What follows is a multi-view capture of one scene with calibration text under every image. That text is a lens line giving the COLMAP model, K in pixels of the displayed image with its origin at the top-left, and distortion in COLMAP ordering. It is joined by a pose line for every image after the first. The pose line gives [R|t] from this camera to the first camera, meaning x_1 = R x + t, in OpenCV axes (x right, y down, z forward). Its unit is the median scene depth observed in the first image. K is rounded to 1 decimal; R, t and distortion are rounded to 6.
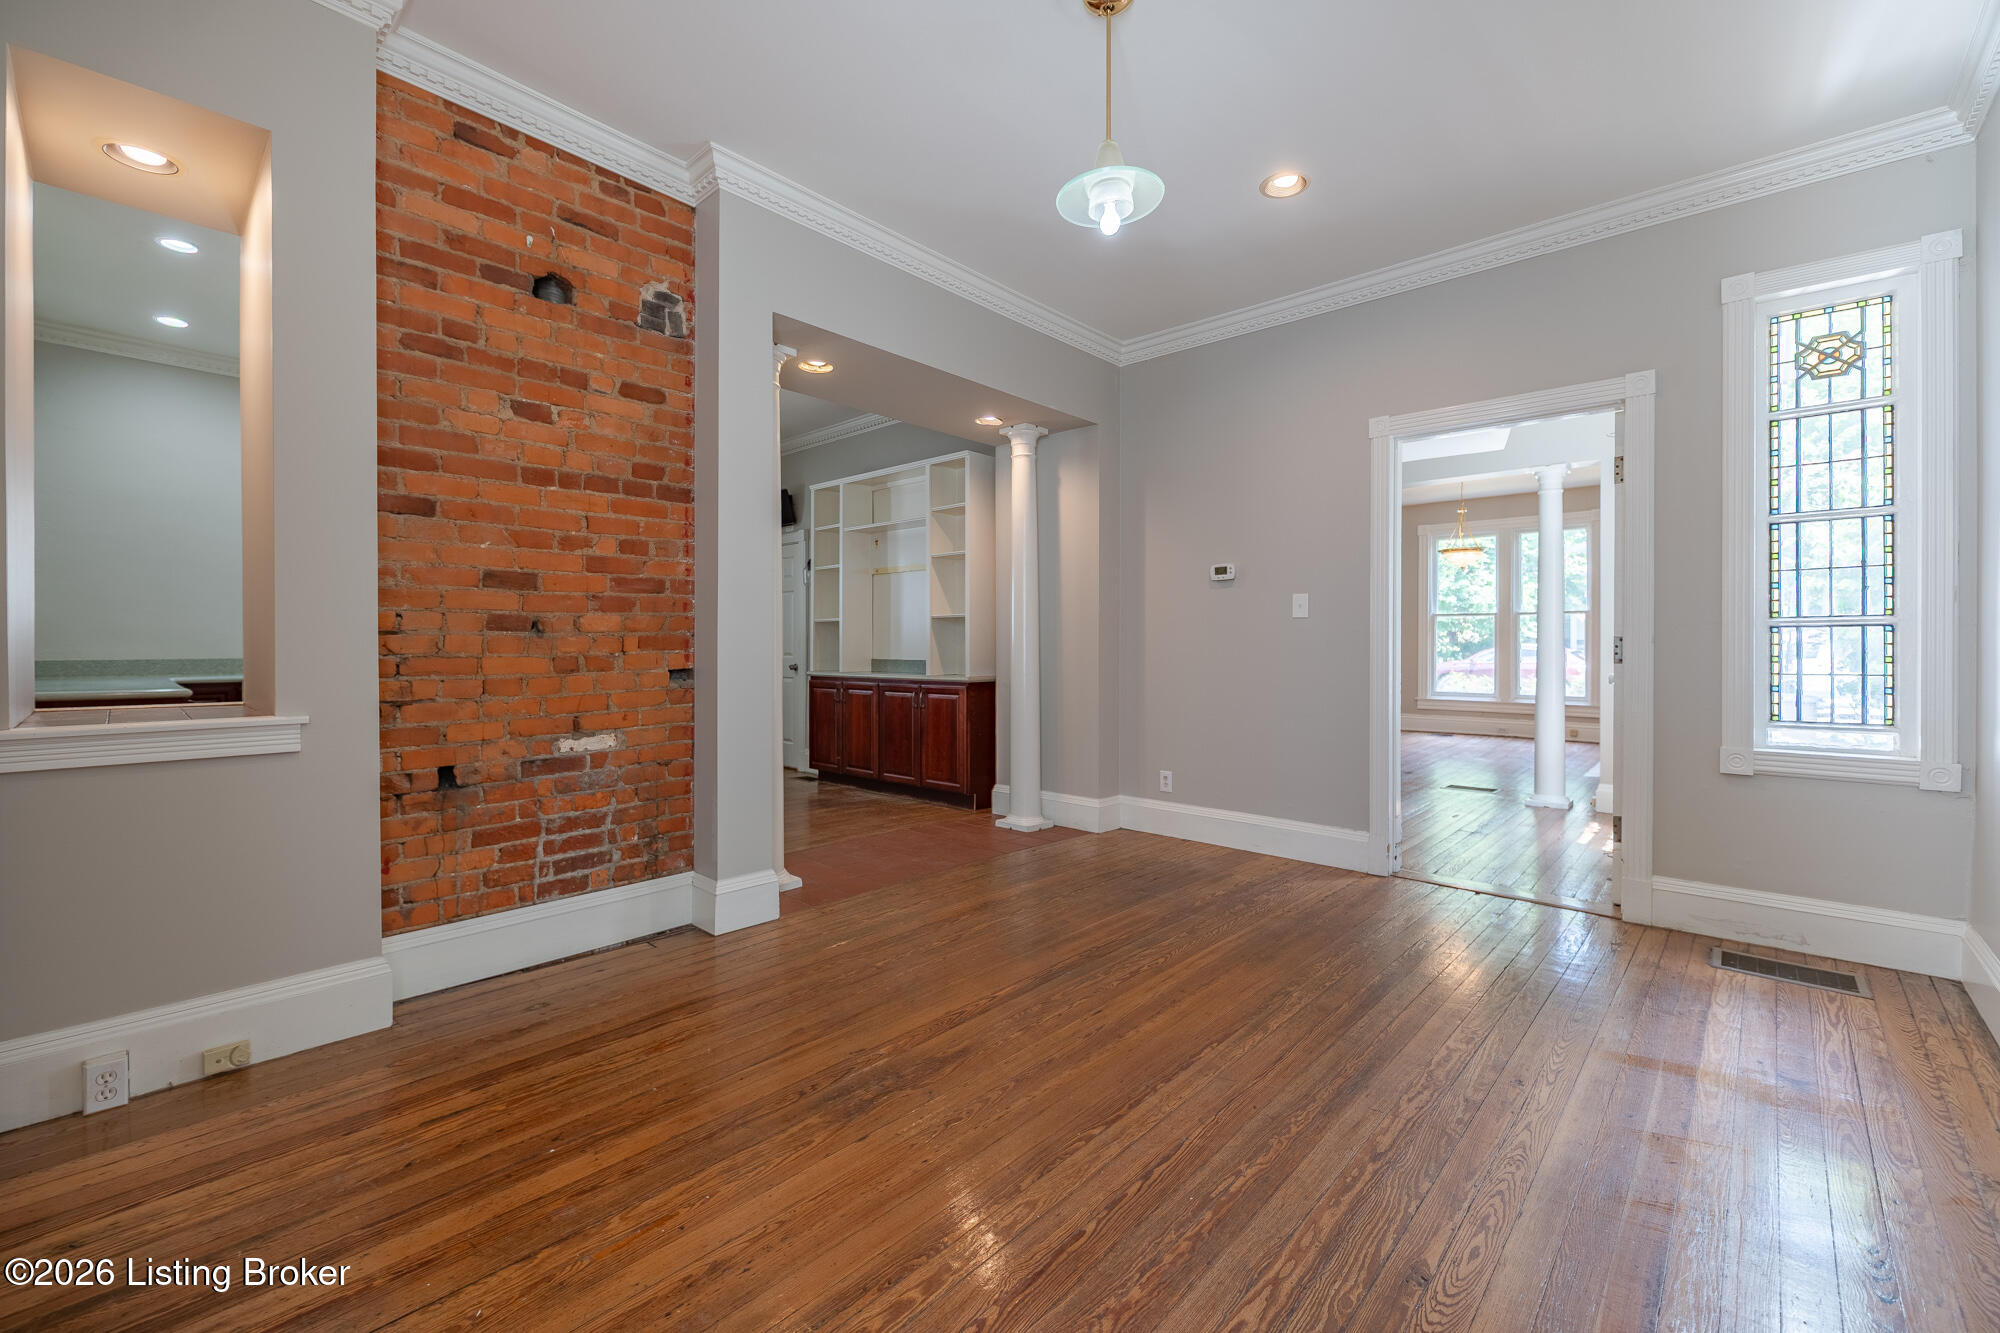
lens RADIAL K [[812.2, 0, 1004.2], [0, 812.2, 656.2], [0, 0, 1]] dist [-0.002202, -0.000518]
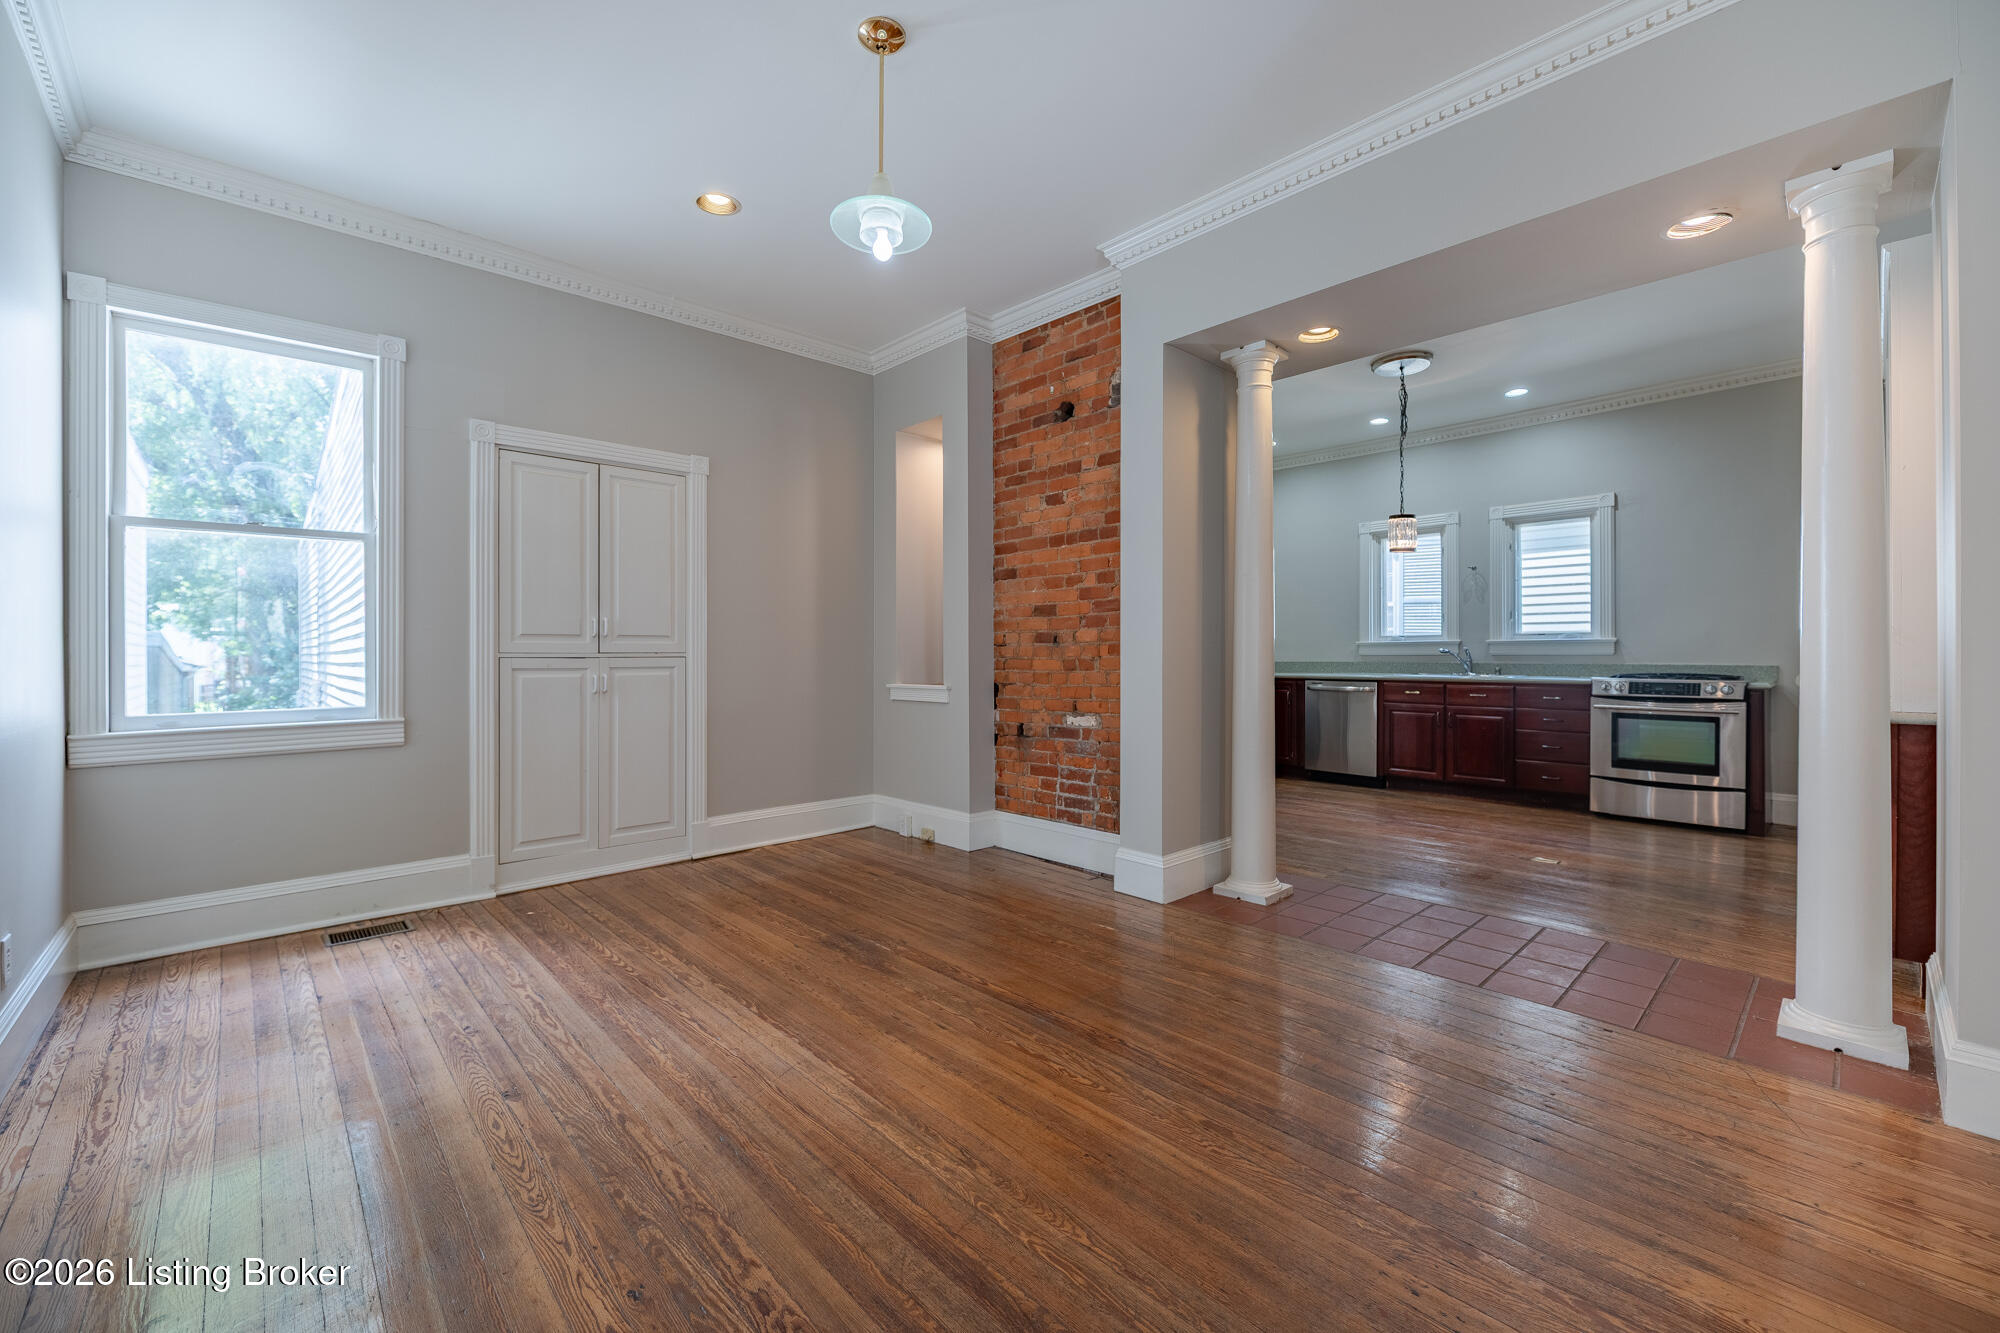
lens RADIAL K [[812.2, 0, 986.0], [0, 812.2, 661.2], [0, 0, 1]] dist [-0.002202, -0.000518]
pose [[-0.088681, 0.007634, -0.996031, 0.987389], [-0.010049, 0.999913, 0.008559, -0.008028], [0.996009, 0.010768, -0.088596, 1.039490]]
